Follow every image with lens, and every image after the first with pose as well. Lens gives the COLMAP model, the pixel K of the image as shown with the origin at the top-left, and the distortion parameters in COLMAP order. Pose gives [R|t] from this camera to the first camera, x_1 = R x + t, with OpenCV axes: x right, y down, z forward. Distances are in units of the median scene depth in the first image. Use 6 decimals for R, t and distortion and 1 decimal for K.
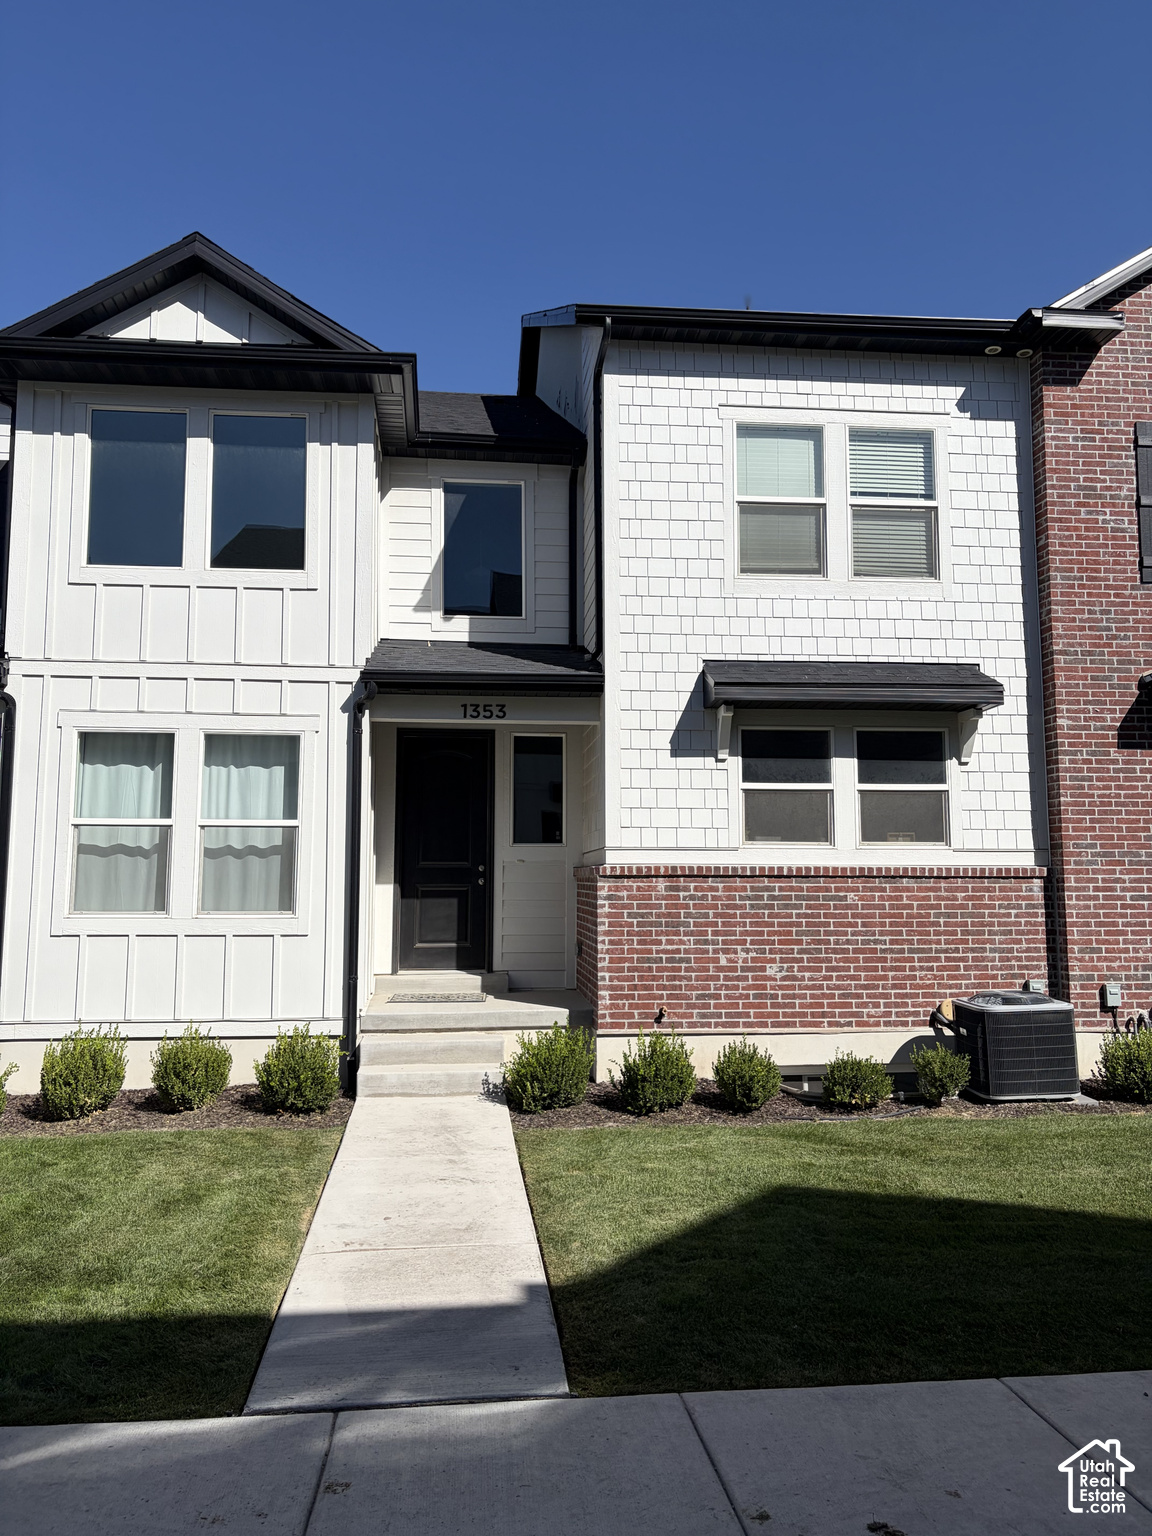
lens RADIAL K [[1159.0, 0, 574.5], [0, 1159.0, 765.6], [0, 0, 1]] dist [0.047446, -0.055392]
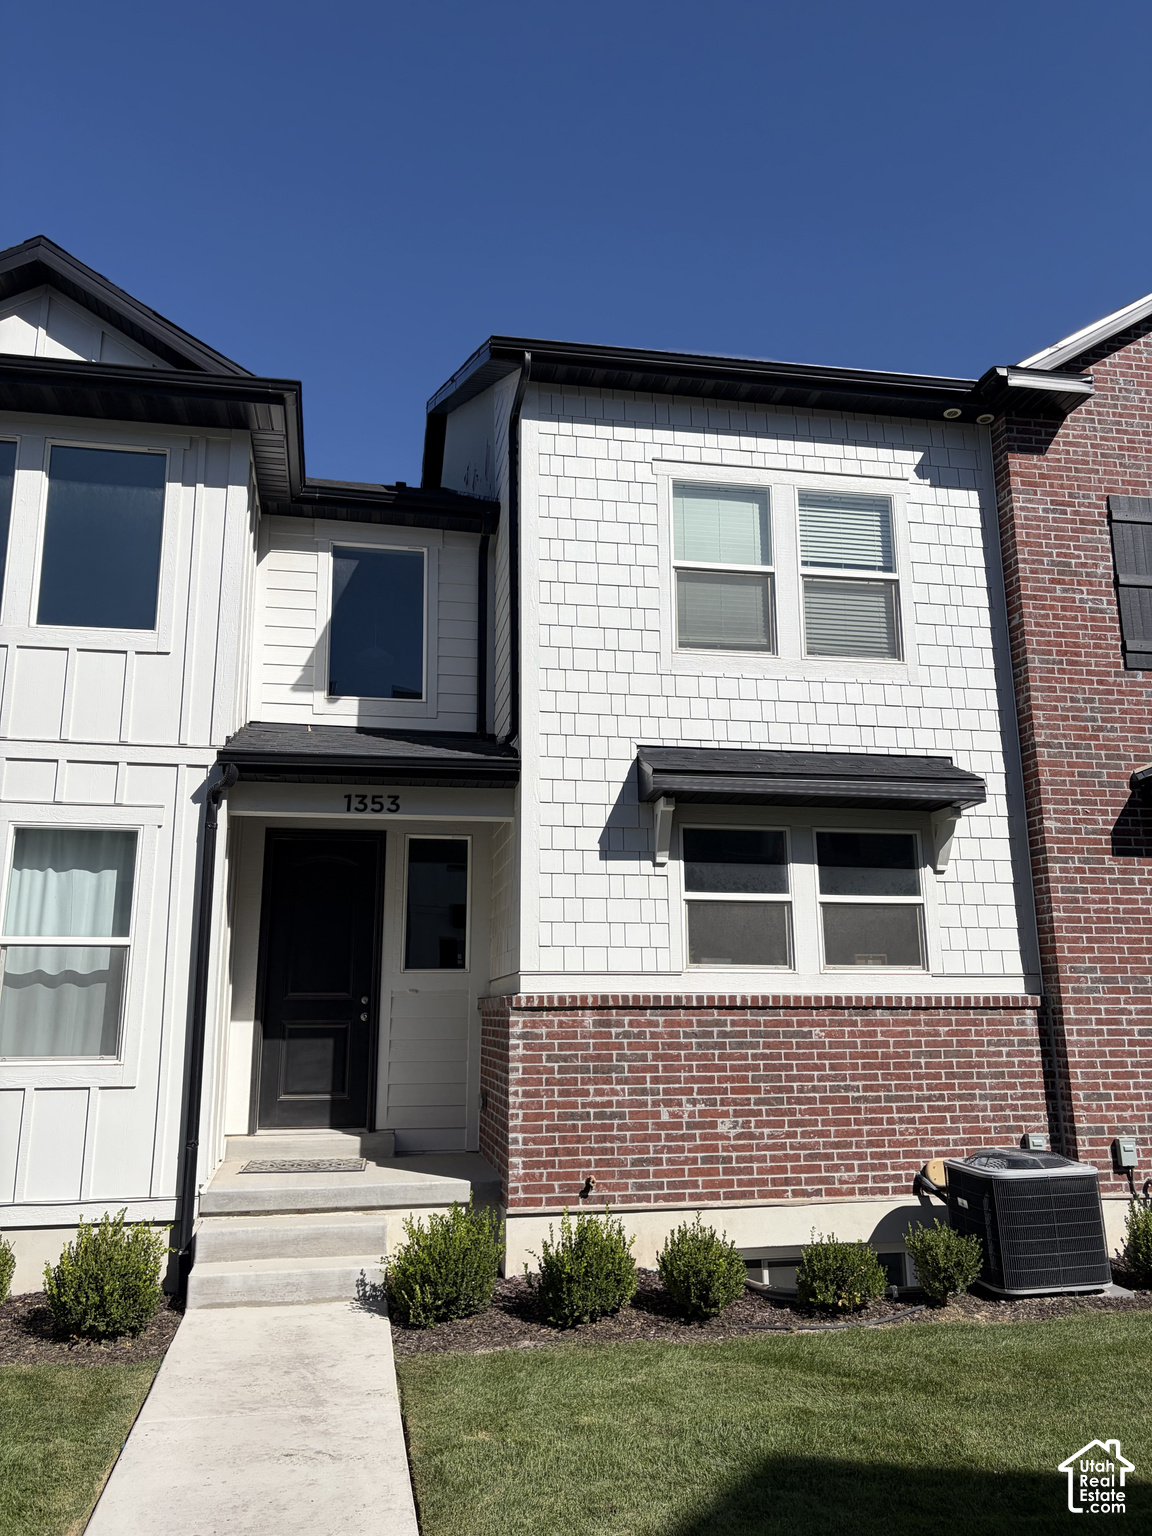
lens RADIAL K [[1159.0, 0, 571.8], [0, 1159.0, 760.6], [0, 0, 1]] dist [0.047446, -0.055392]
pose [[0.996335, 0.014300, 0.084334, -0.007110], [-0.004385, 0.993169, -0.116606, 0.018044], [-0.085425, 0.115809, 0.989591, 0.172385]]
